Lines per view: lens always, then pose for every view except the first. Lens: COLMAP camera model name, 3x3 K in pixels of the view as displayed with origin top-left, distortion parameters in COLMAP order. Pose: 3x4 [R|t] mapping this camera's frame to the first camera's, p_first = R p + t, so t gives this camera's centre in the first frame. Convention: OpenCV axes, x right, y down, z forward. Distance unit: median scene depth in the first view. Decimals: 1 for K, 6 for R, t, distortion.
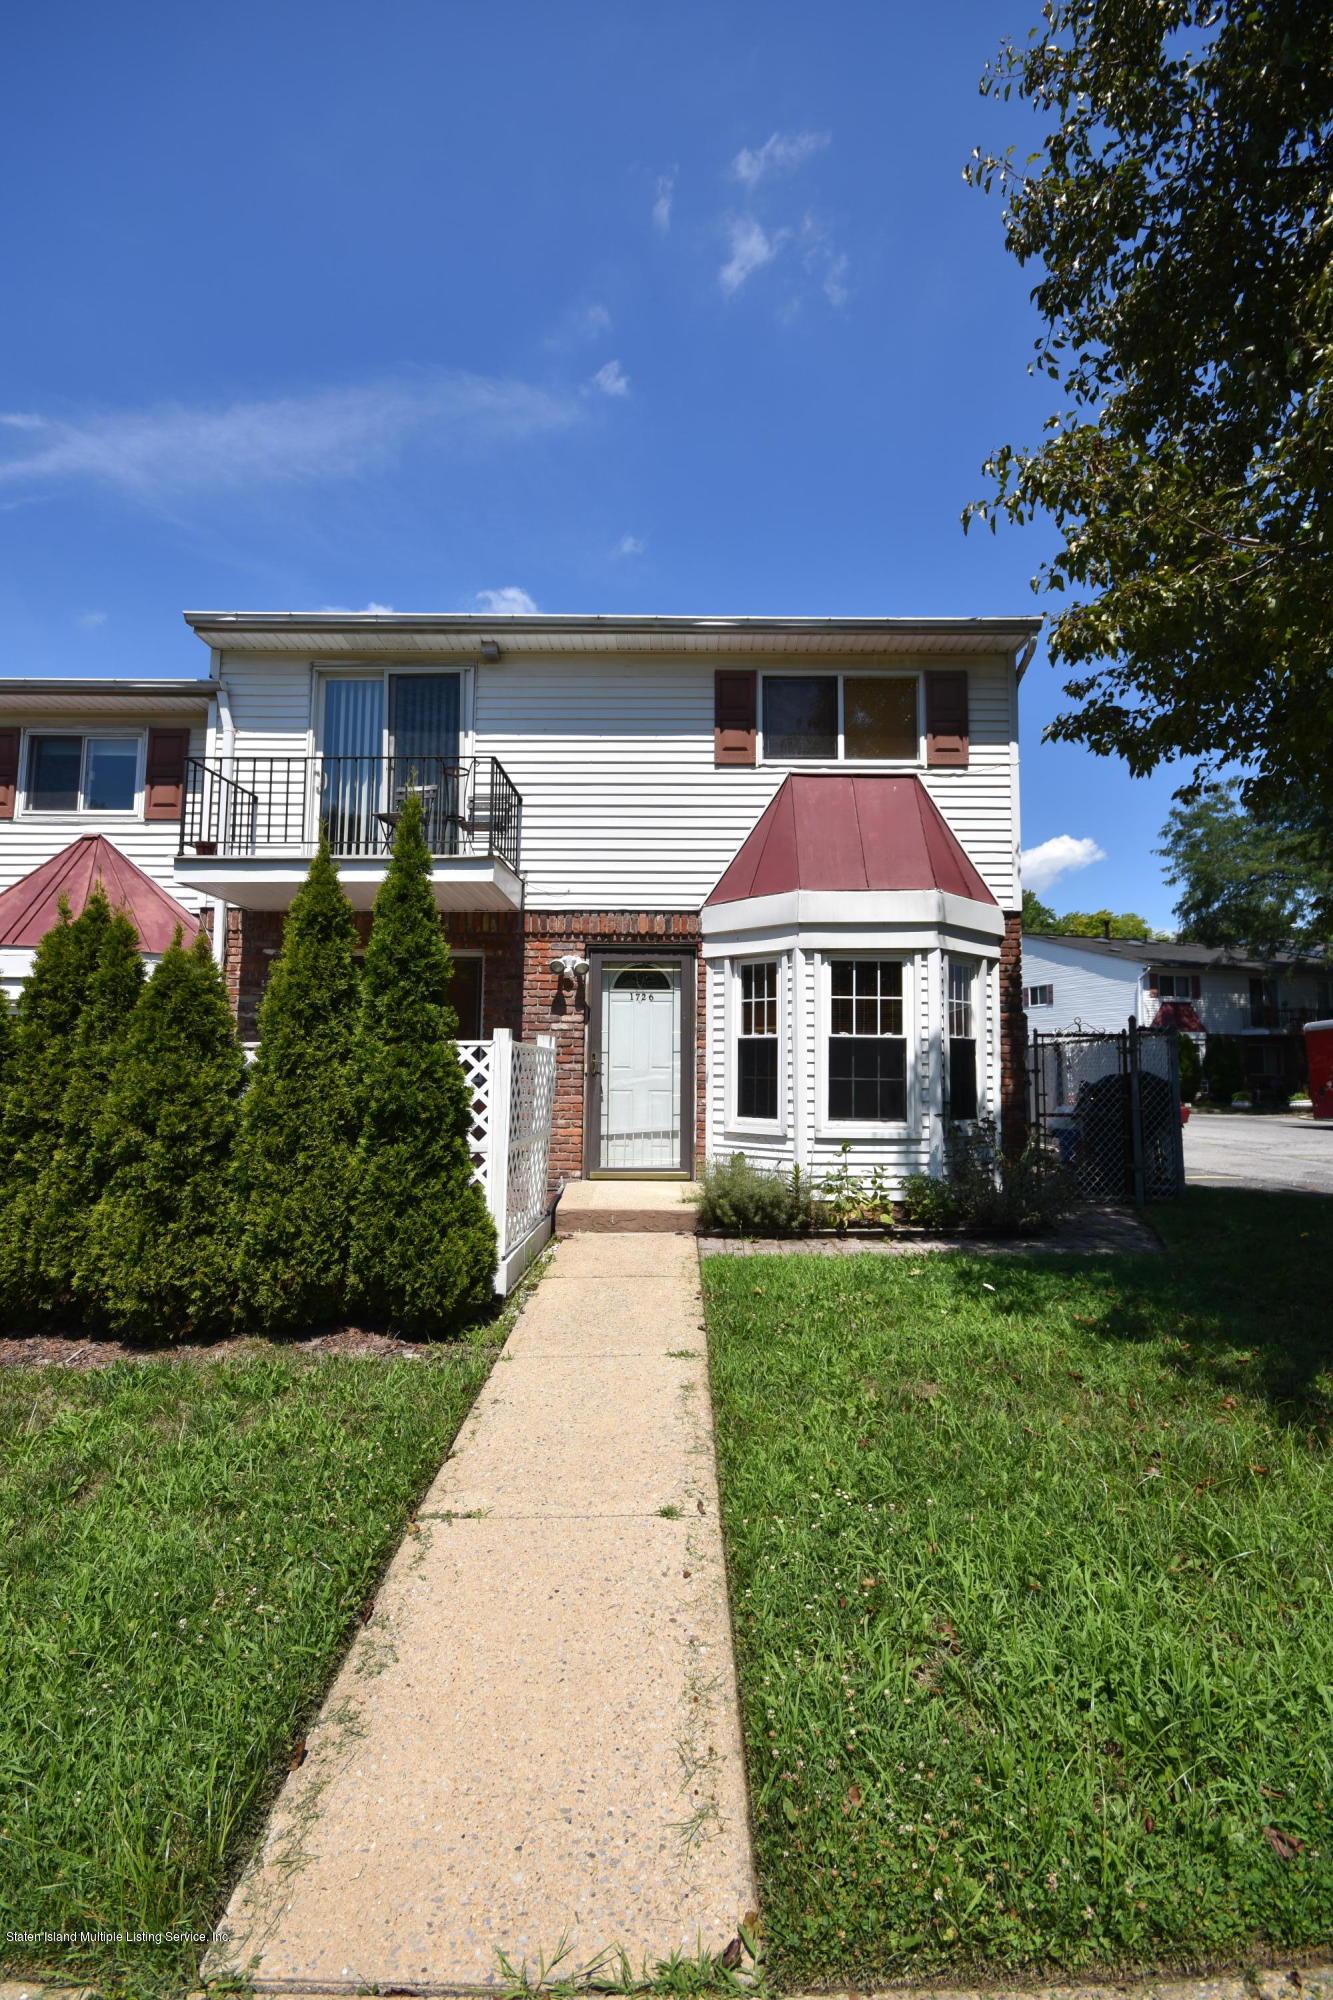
lens RADIAL K [[881.9, 0, 671.5], [0, 881.9, 996.8], [0, 0, 1]] dist [-0.002148, -0.002353]
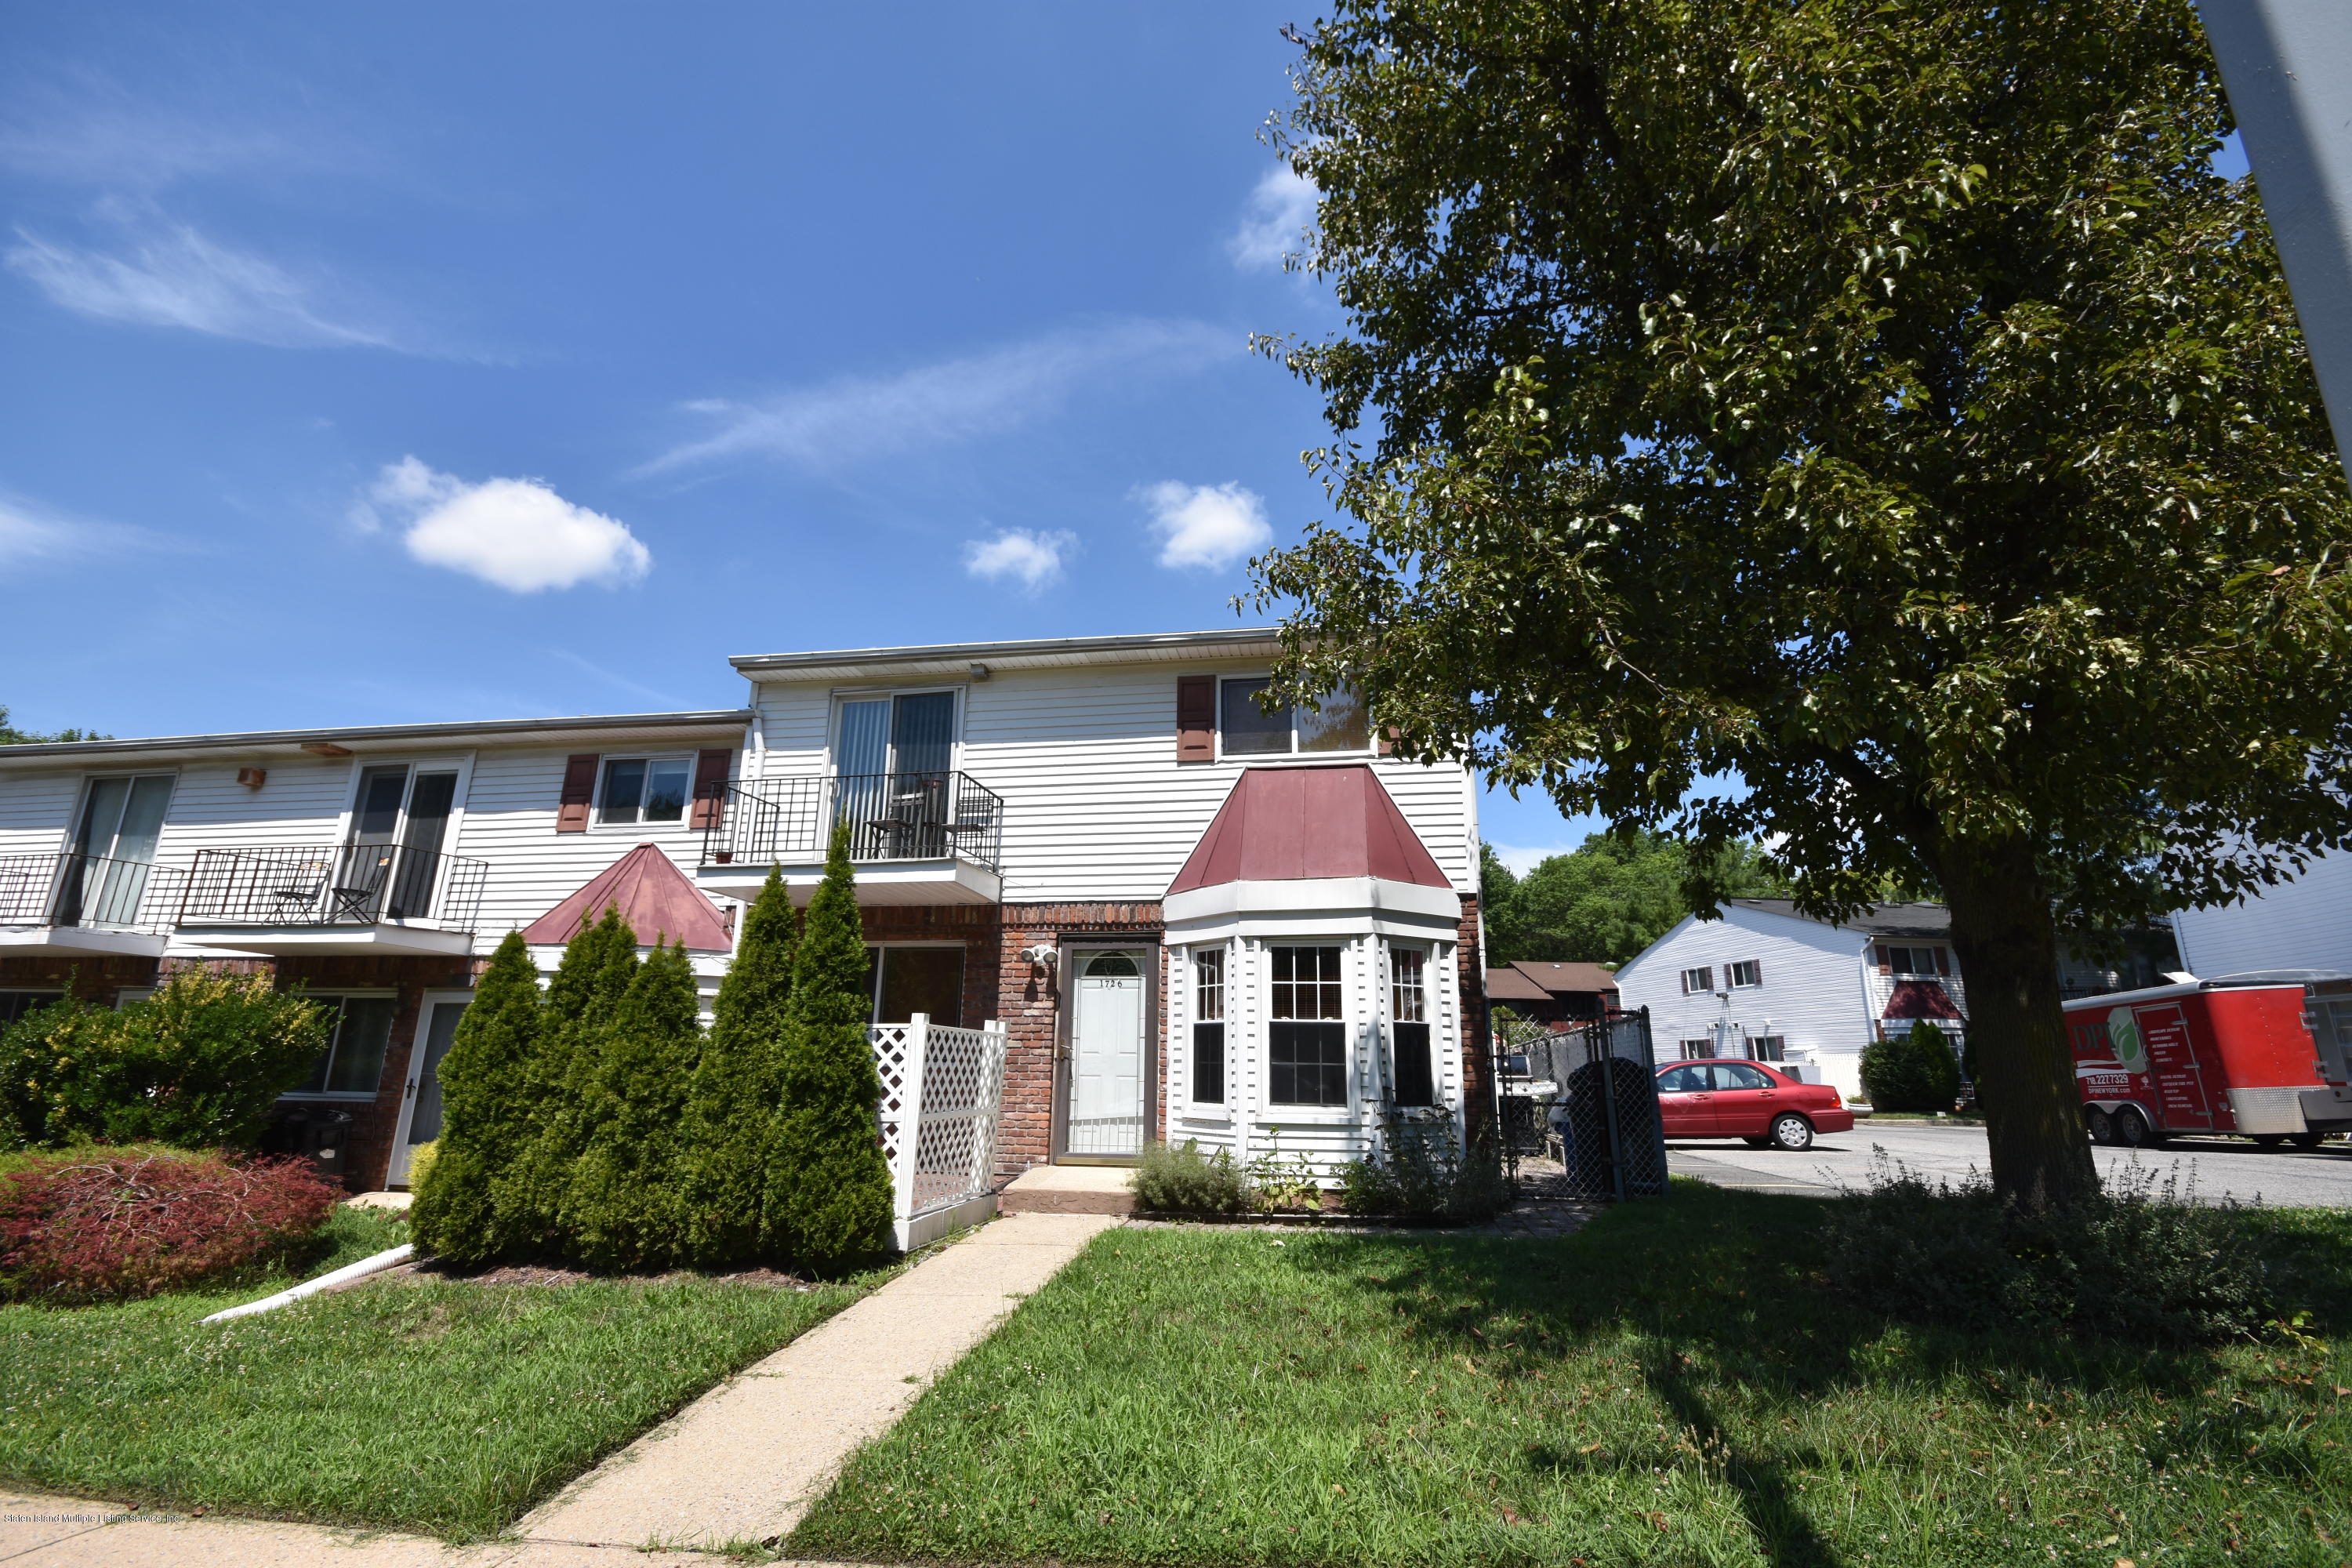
lens RADIAL K [[1037.1, 0, 1172.3], [0, 1037.1, 786.4], [0, 0, 1]] dist [-0.002148, -0.002353]
pose [[0.987444, -0.038307, -0.153256, 0.261579], [0.009507, 0.982804, -0.184406, -0.002302], [0.157684, 0.180634, 0.970828, -0.246015]]
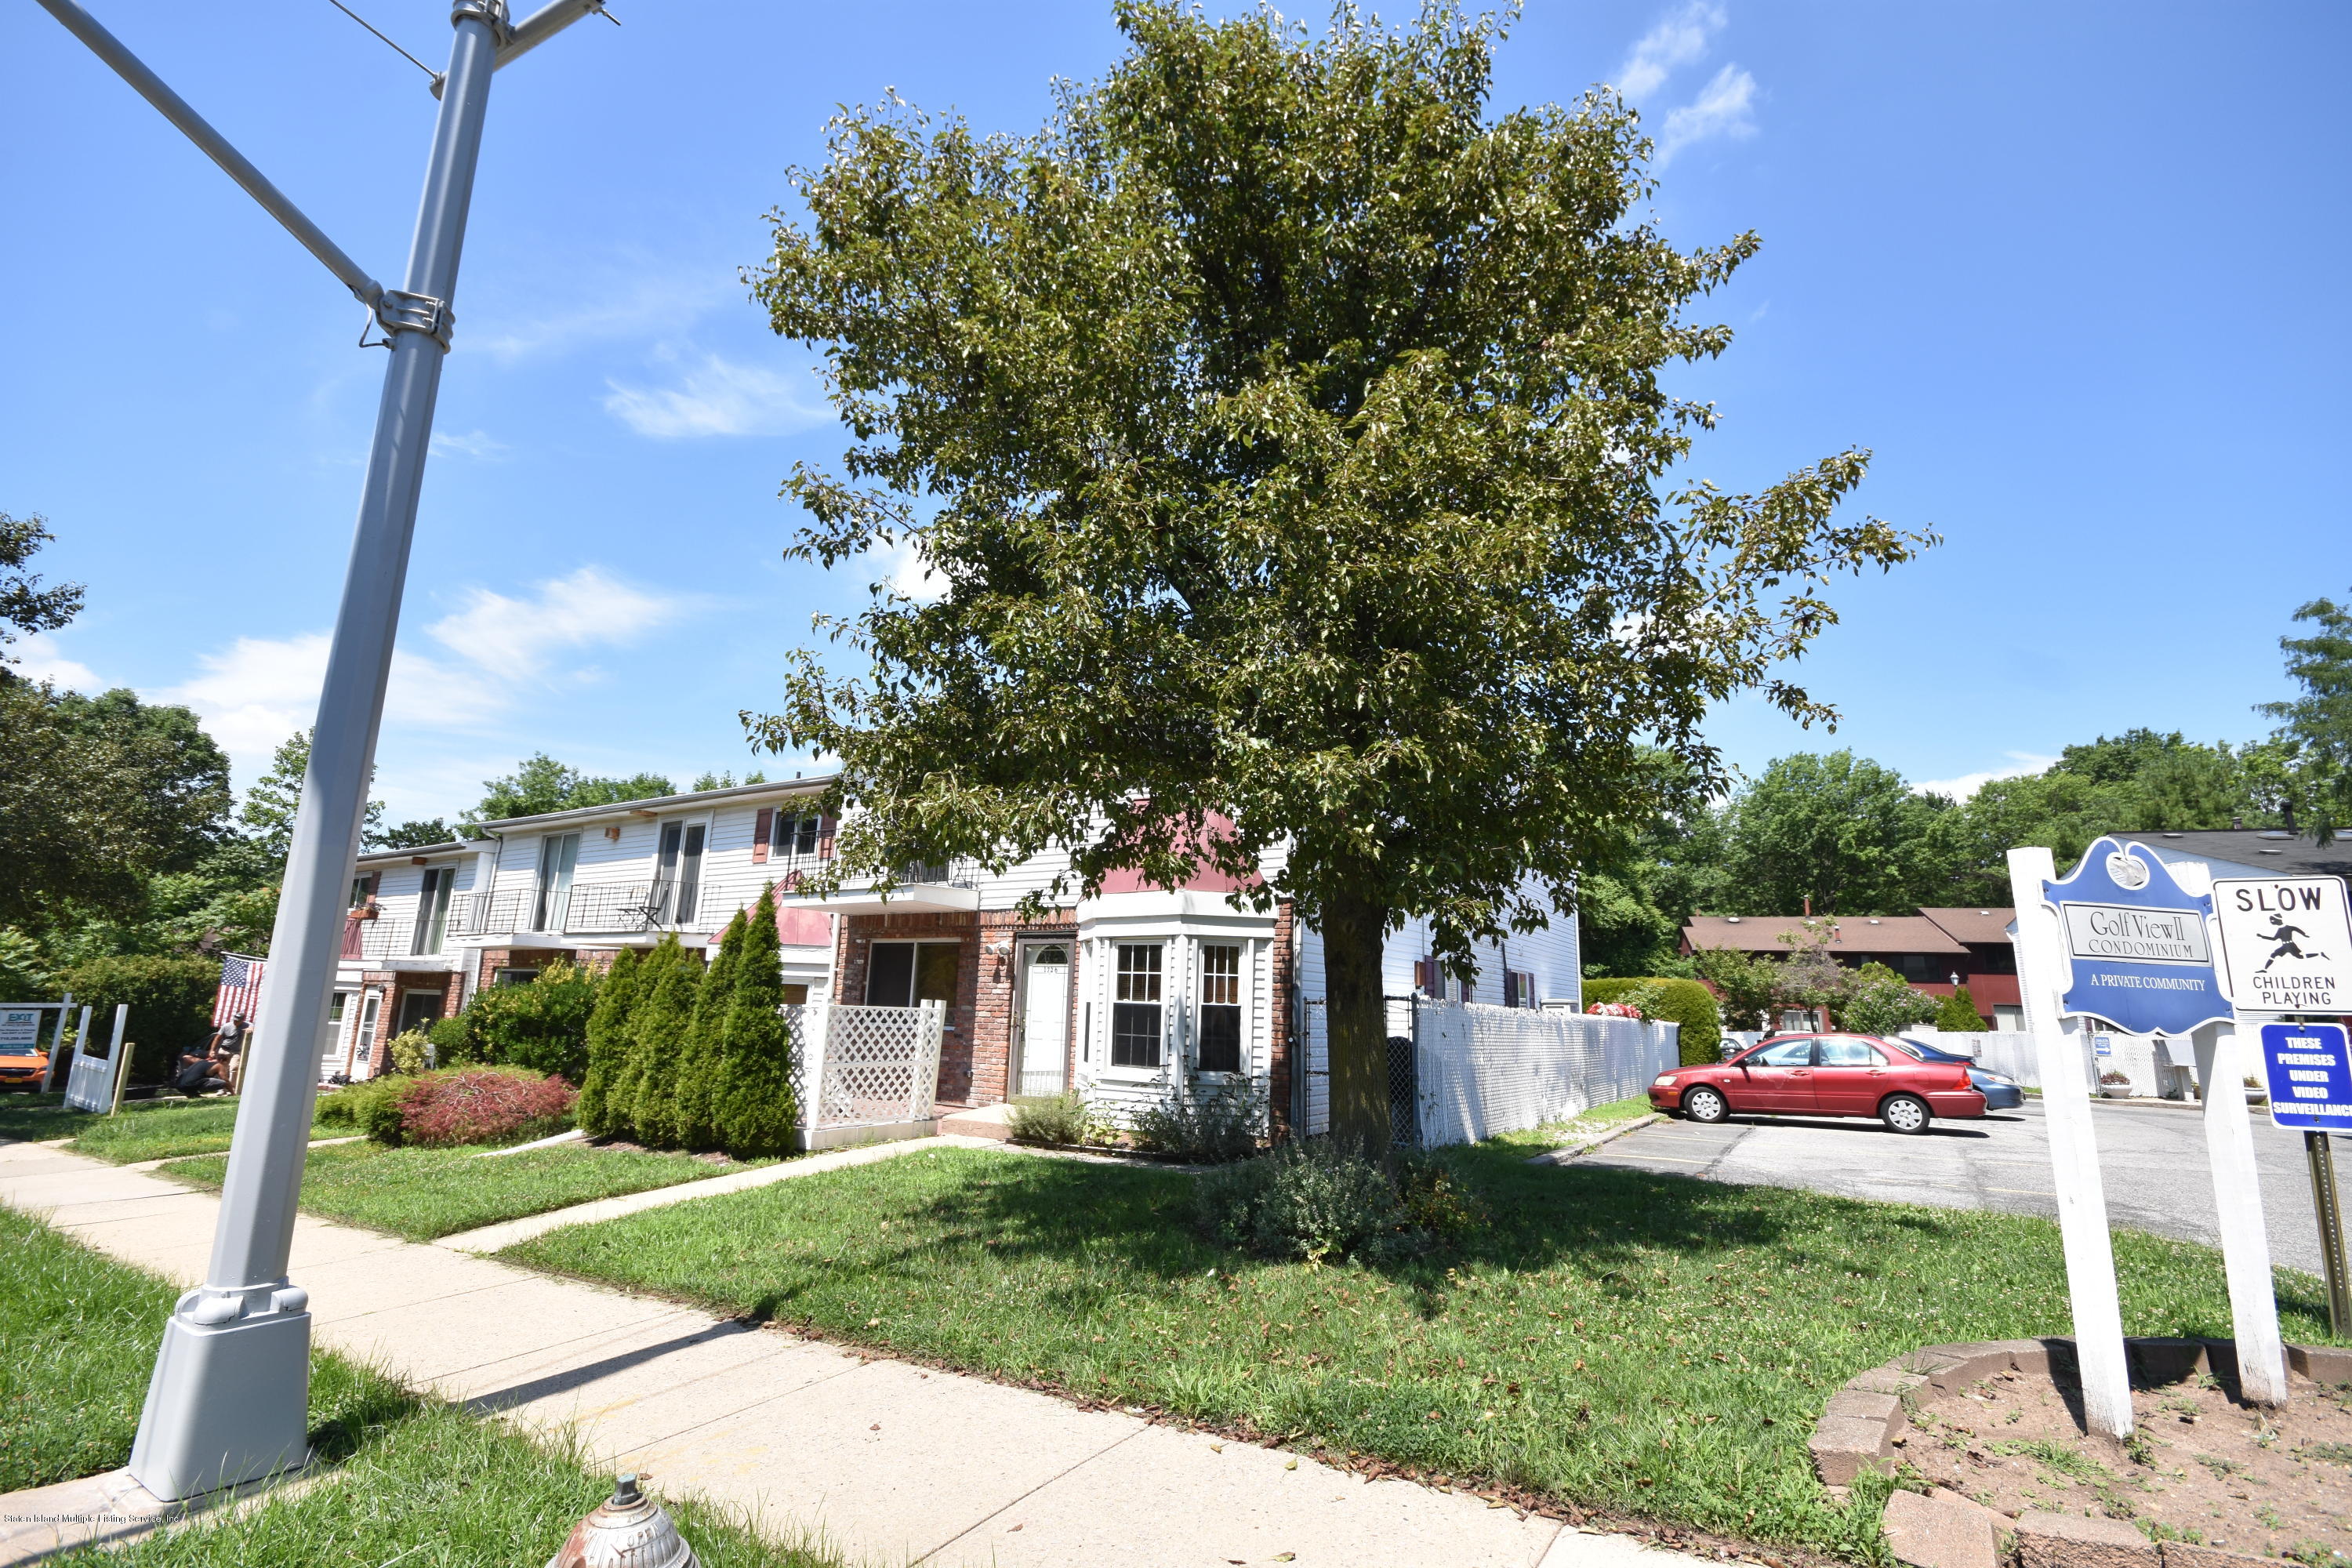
lens RADIAL K [[1037.1, 0, 1165.9], [0, 1037.1, 790.0], [0, 0, 1]] dist [-0.002148, -0.002353]
pose [[0.849417, -0.092935, -0.519475, 1.094089], [0.021916, 0.989734, -0.141230, -0.050043], [0.527267, 0.108578, 0.842734, -0.326743]]
